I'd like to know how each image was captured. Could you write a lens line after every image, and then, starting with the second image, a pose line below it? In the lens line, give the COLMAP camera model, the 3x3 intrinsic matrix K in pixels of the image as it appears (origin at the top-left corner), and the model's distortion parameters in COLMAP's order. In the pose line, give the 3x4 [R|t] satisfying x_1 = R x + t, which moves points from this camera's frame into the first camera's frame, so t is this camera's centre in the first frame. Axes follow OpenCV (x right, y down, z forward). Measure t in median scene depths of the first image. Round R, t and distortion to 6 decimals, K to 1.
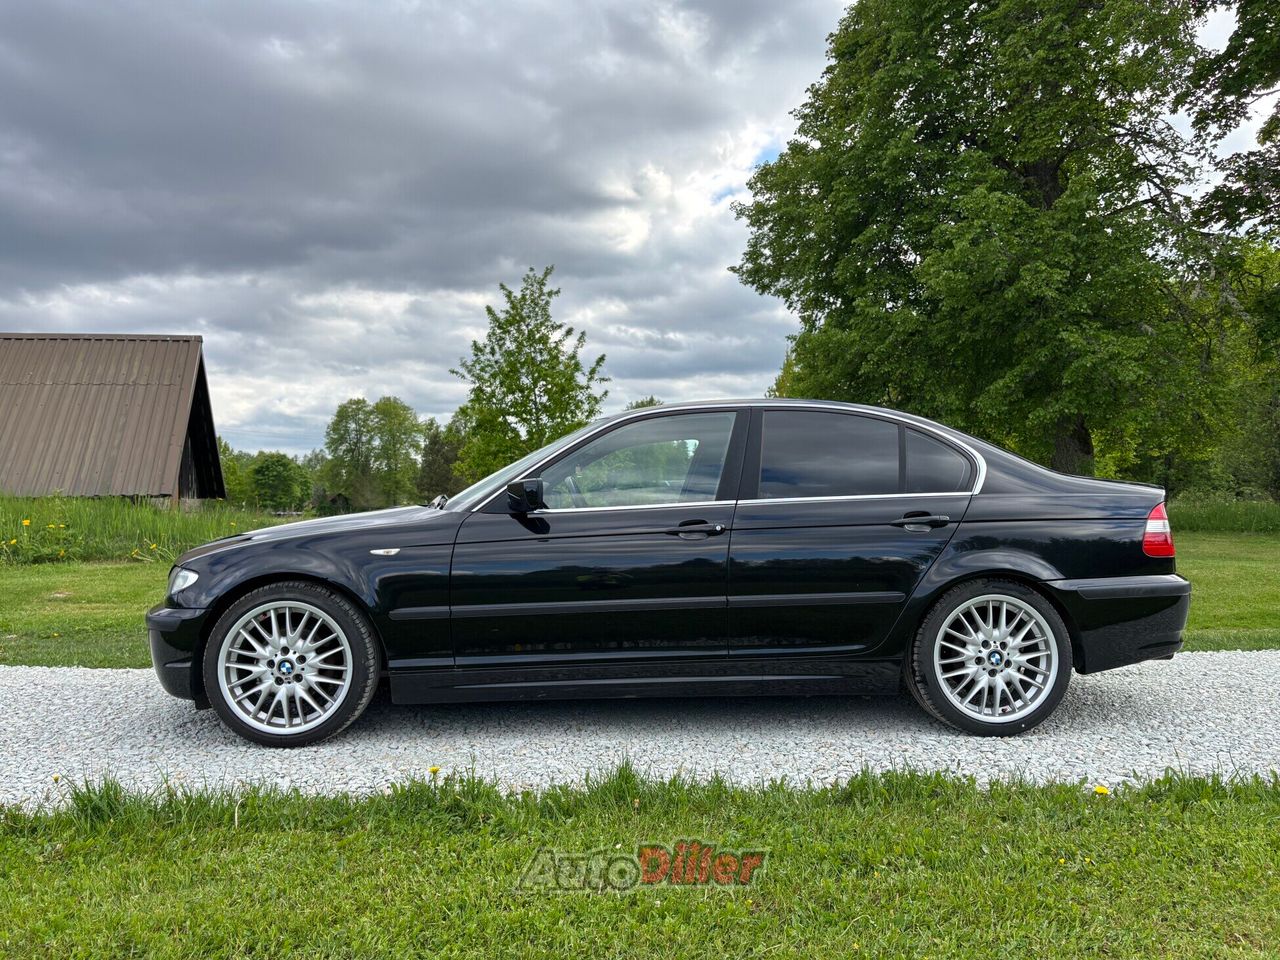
lens RADIAL K [[950.9, 0, 638.0], [0, 950.9, 514.9], [0, 0, 1]] dist [0.009893, 0.006894]
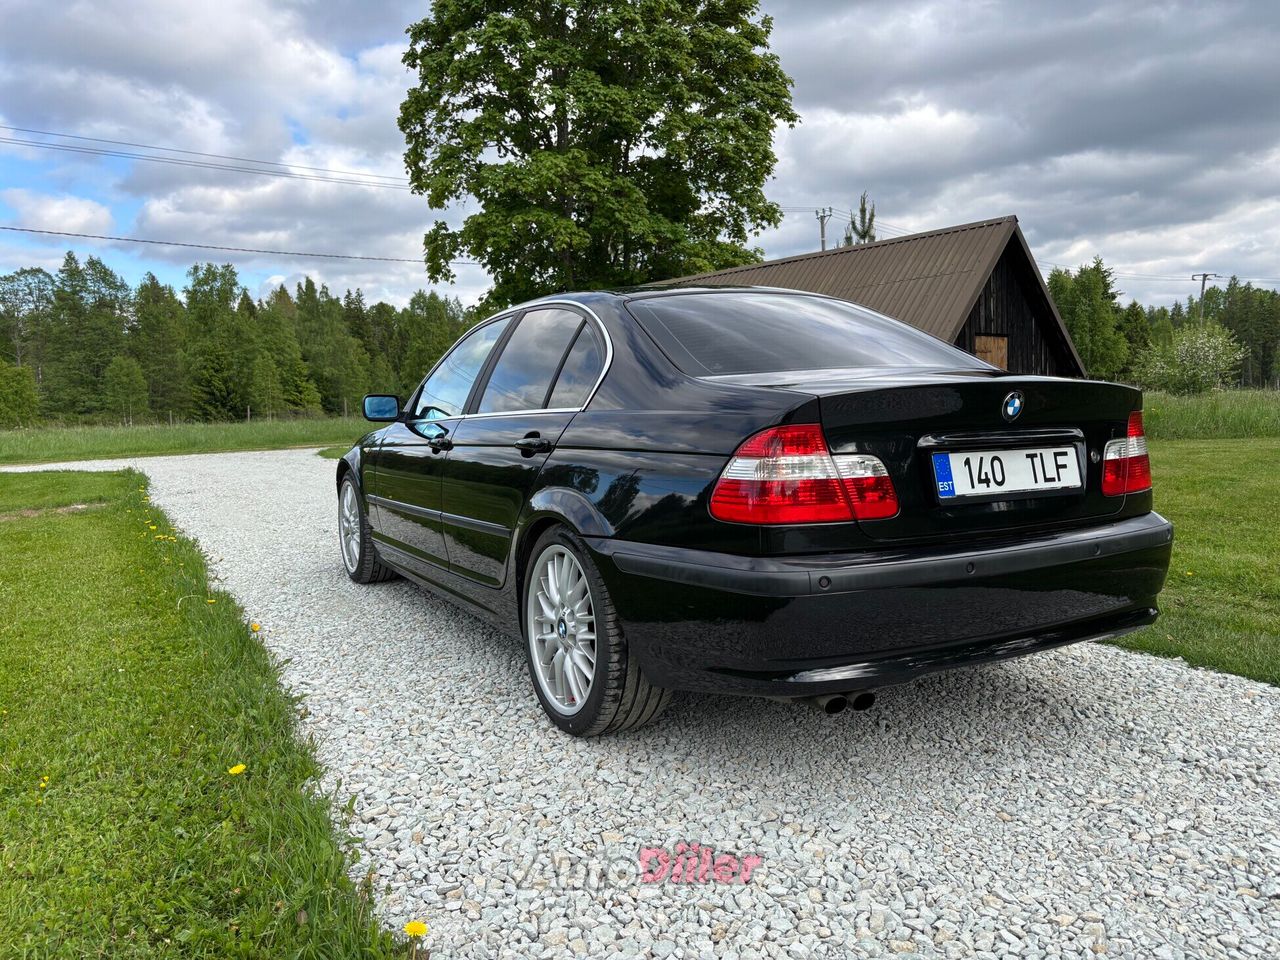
lens RADIAL K [[961.7, 0, 642.0], [0, 961.7, 472.6], [0, 0, 1]] dist [0.032611, -0.055648]
pose [[0.435263, 0.065737, -0.897900, 0.187431], [0.018028, 0.996494, 0.081694, -0.006043], [0.900123, -0.051746, 0.432552, 0.126817]]
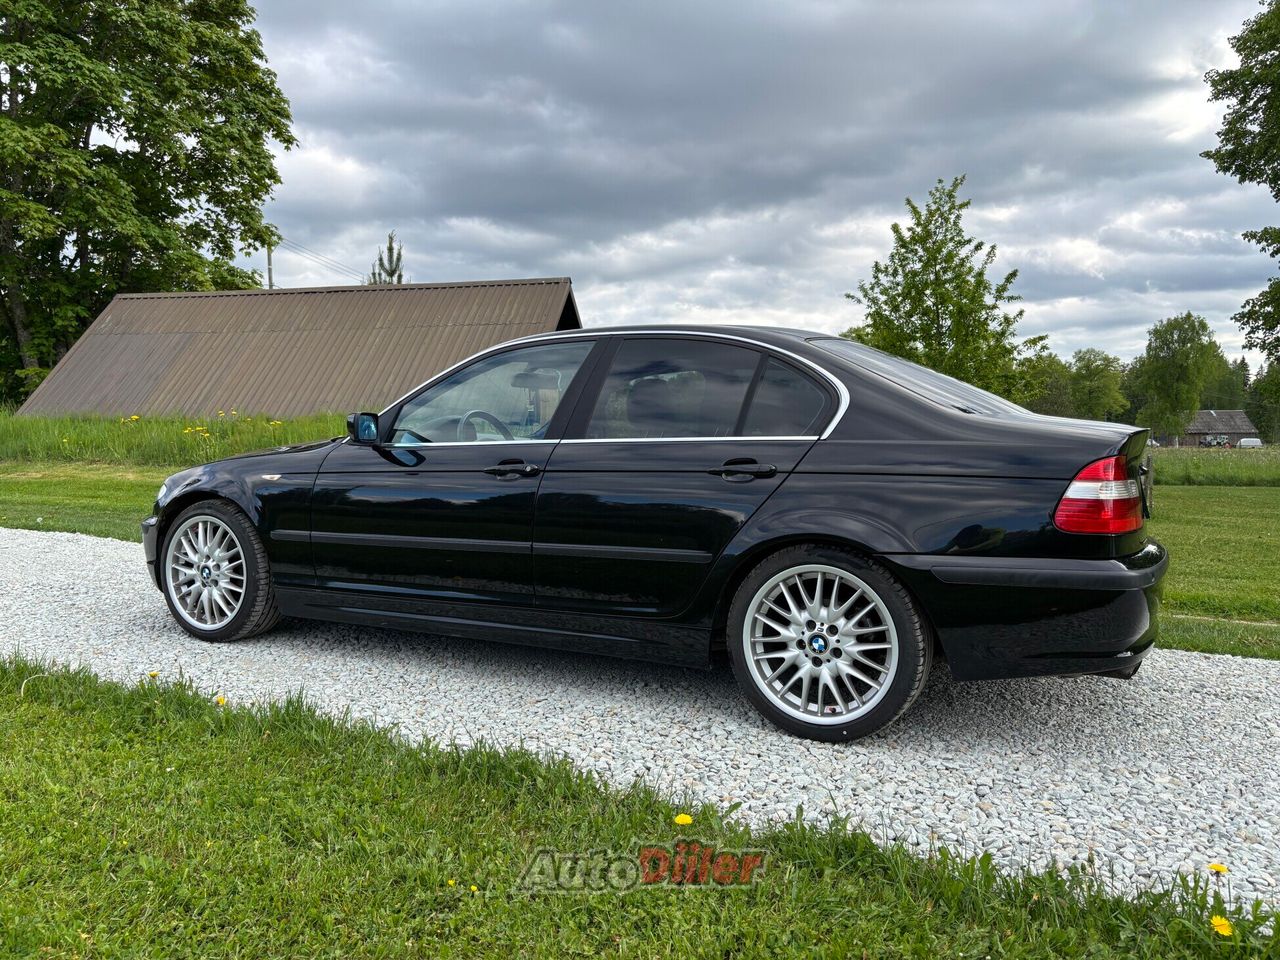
lens RADIAL K [[961.7, 0, 642.0], [0, 961.7, 472.6], [0, 0, 1]] dist [0.032611, -0.055648]
pose [[0.870226, 0.042022, -0.490857, 0.110970], [-0.026800, 0.998918, 0.038004, -0.003632], [0.491923, -0.019918, 0.870411, 0.038480]]
